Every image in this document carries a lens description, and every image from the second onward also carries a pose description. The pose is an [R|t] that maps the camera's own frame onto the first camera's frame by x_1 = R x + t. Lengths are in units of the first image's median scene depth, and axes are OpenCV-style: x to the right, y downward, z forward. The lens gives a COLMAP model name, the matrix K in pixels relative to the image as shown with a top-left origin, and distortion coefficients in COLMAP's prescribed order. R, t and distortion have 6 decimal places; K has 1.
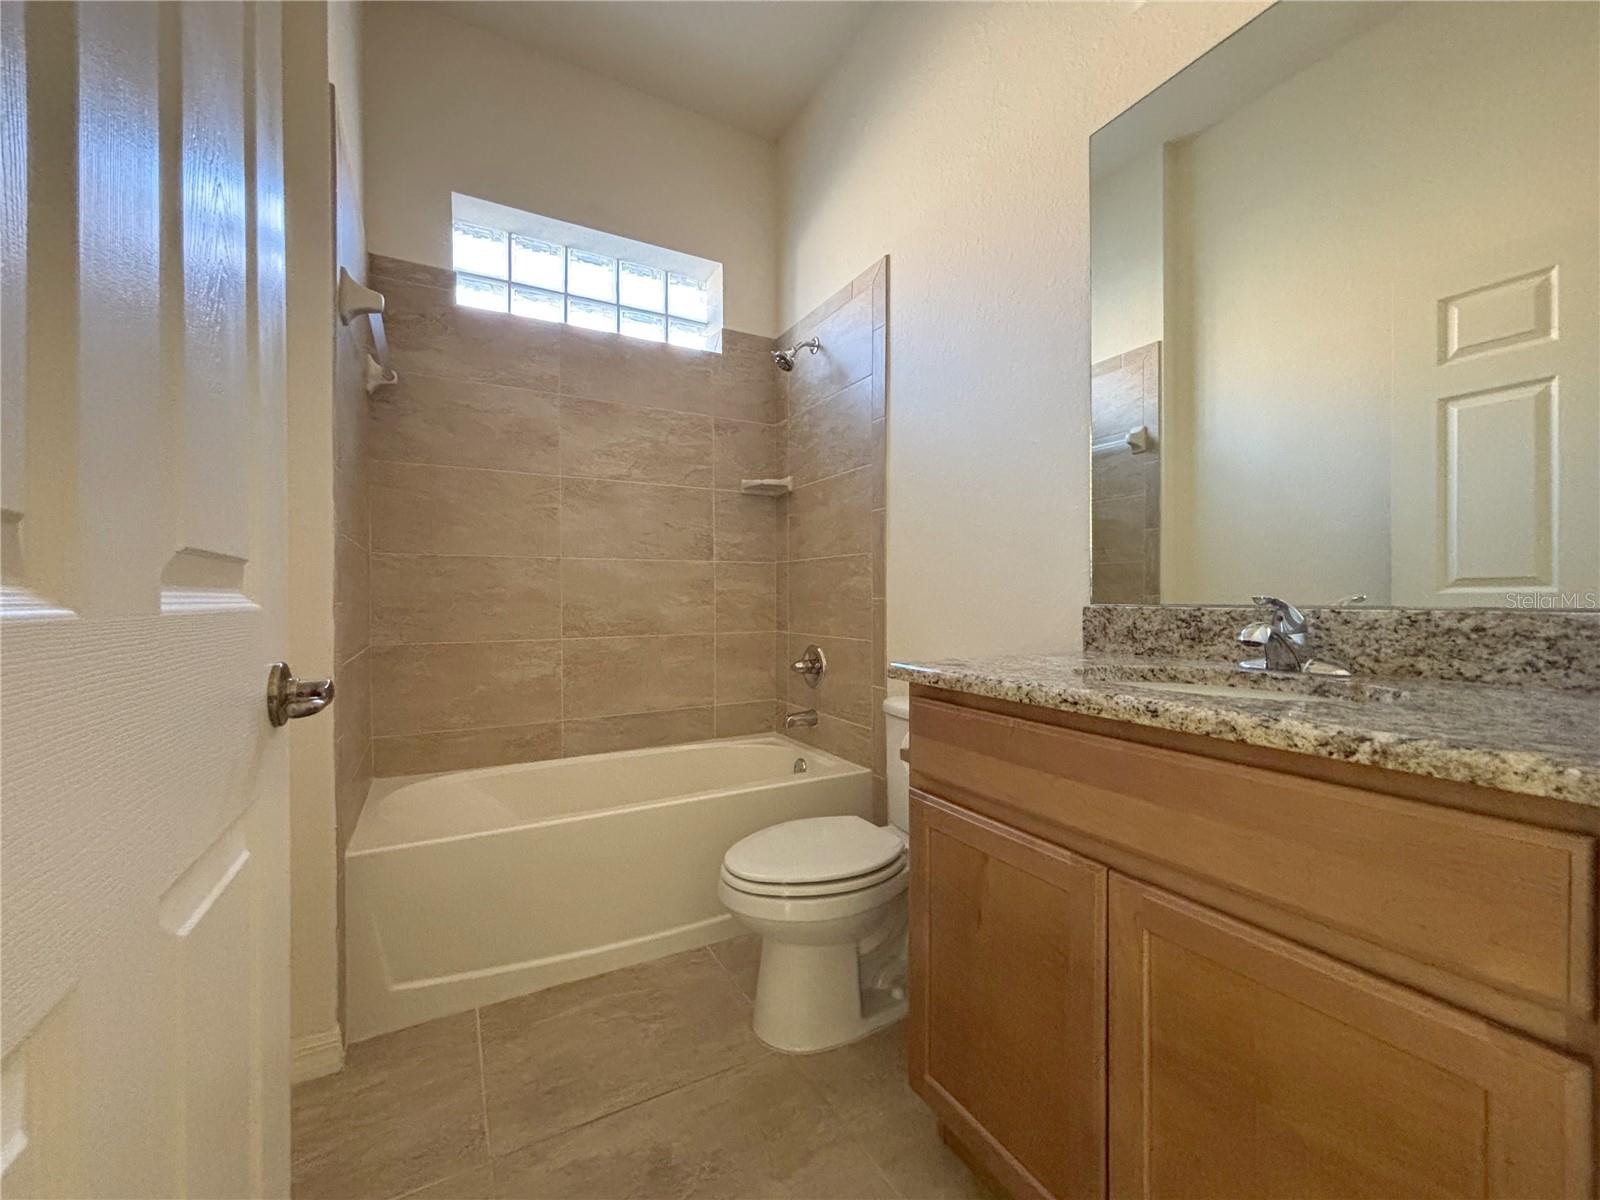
lens RADIAL K [[645.1, 0, 797.7], [0, 645.1, 604.4], [0, 0, 1]] dist [0.017366, -0.000070]
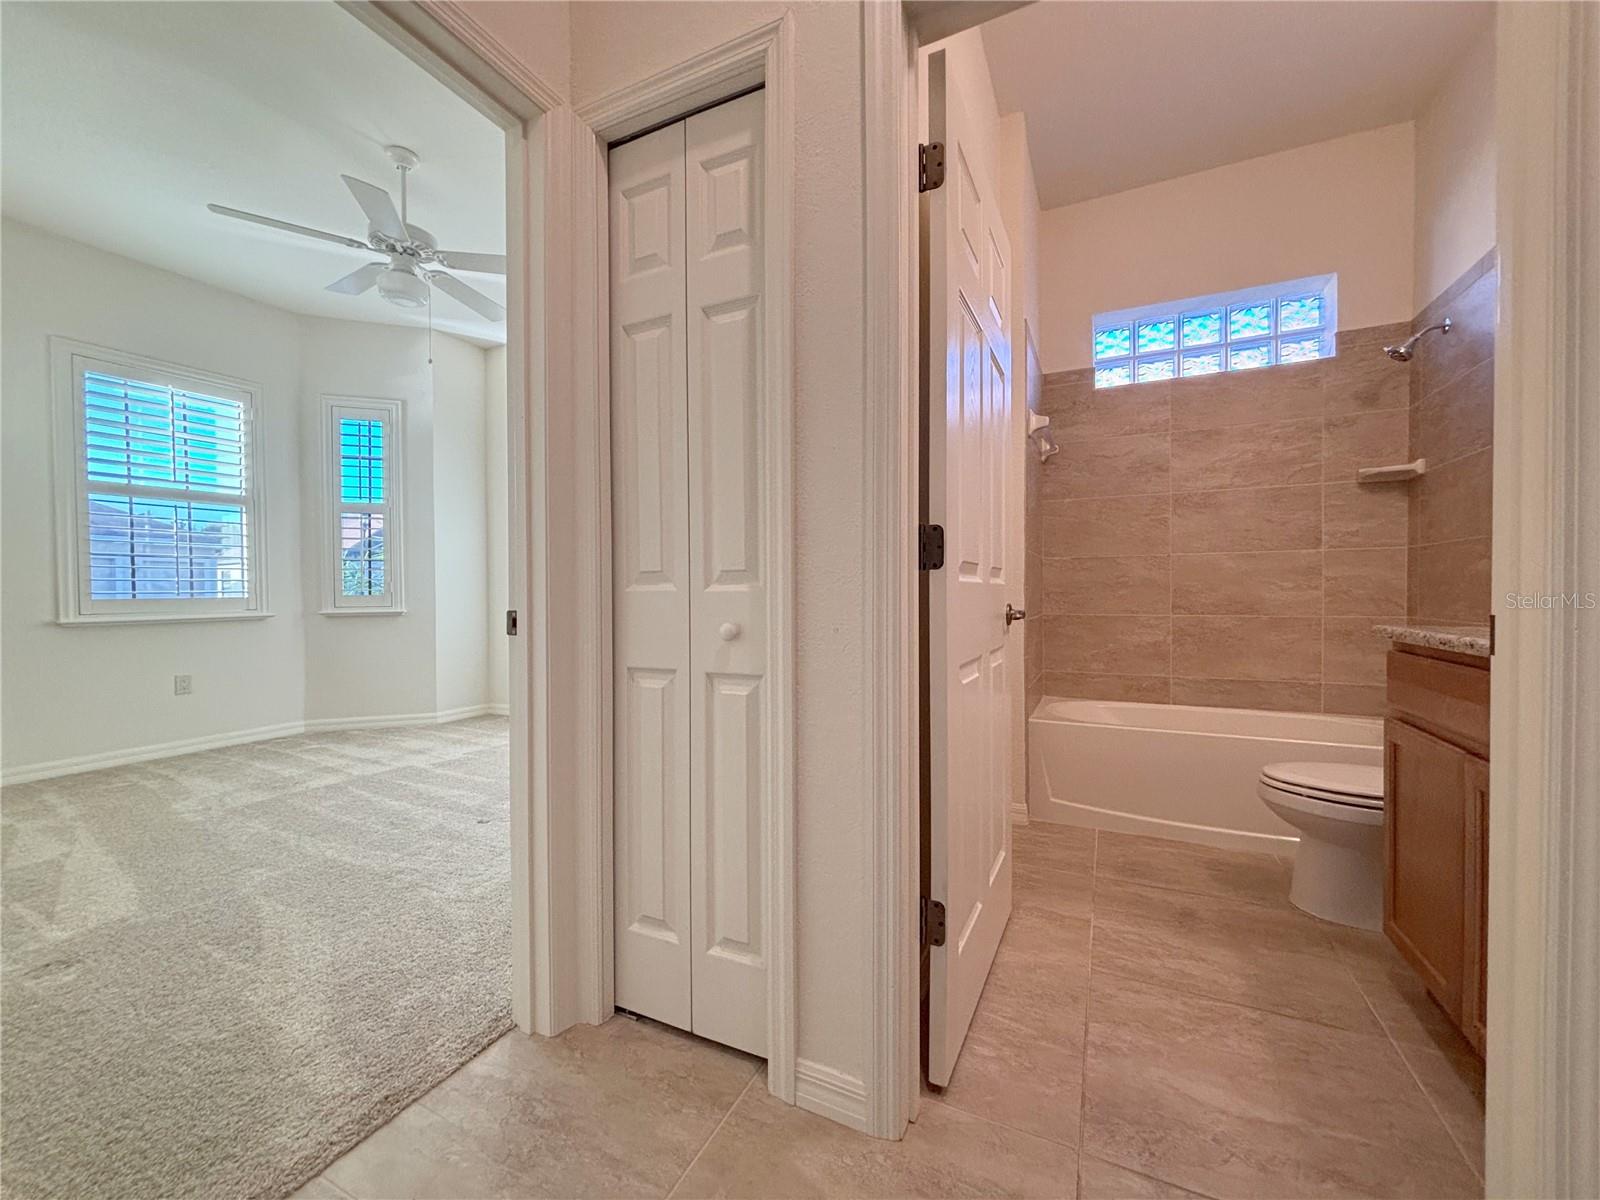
lens RADIAL K [[640.7, 0, 795.4], [0, 640.7, 602.8], [0, 0, 1]] dist [-0.001019, -0.000183]
pose [[0.572298, 0.011816, -0.819961, 0.261325], [-0.004499, 0.999926, 0.011270, 0.015355], [0.820034, -0.002761, 0.572309, -0.368562]]
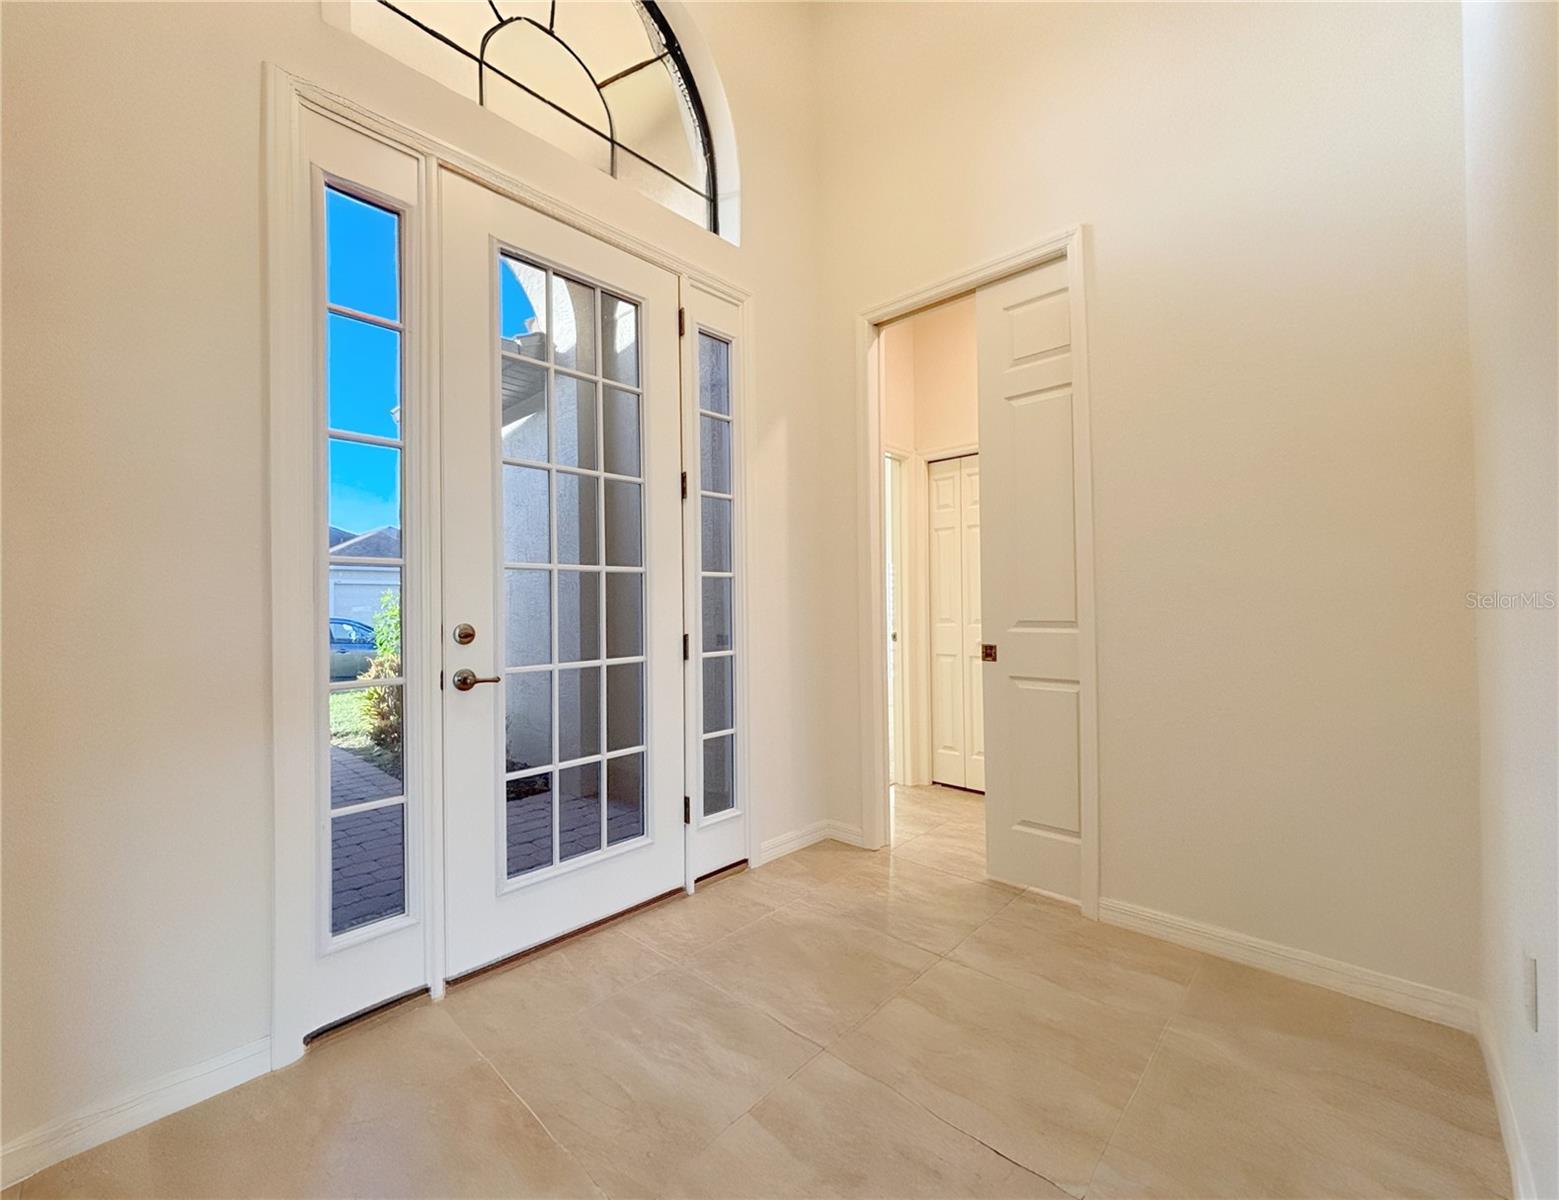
lens RADIAL K [[637.5, 0, 779.5], [0, 637.5, 600.0], [0, 0, 1]] dist [0.000370, 0.000003]
pose [[0.314591, -0.012494, -0.949145, 1.076696], [0.004318, 0.999922, -0.011731, -0.034940], [0.949218, -0.000408, 0.314620, -1.032786]]
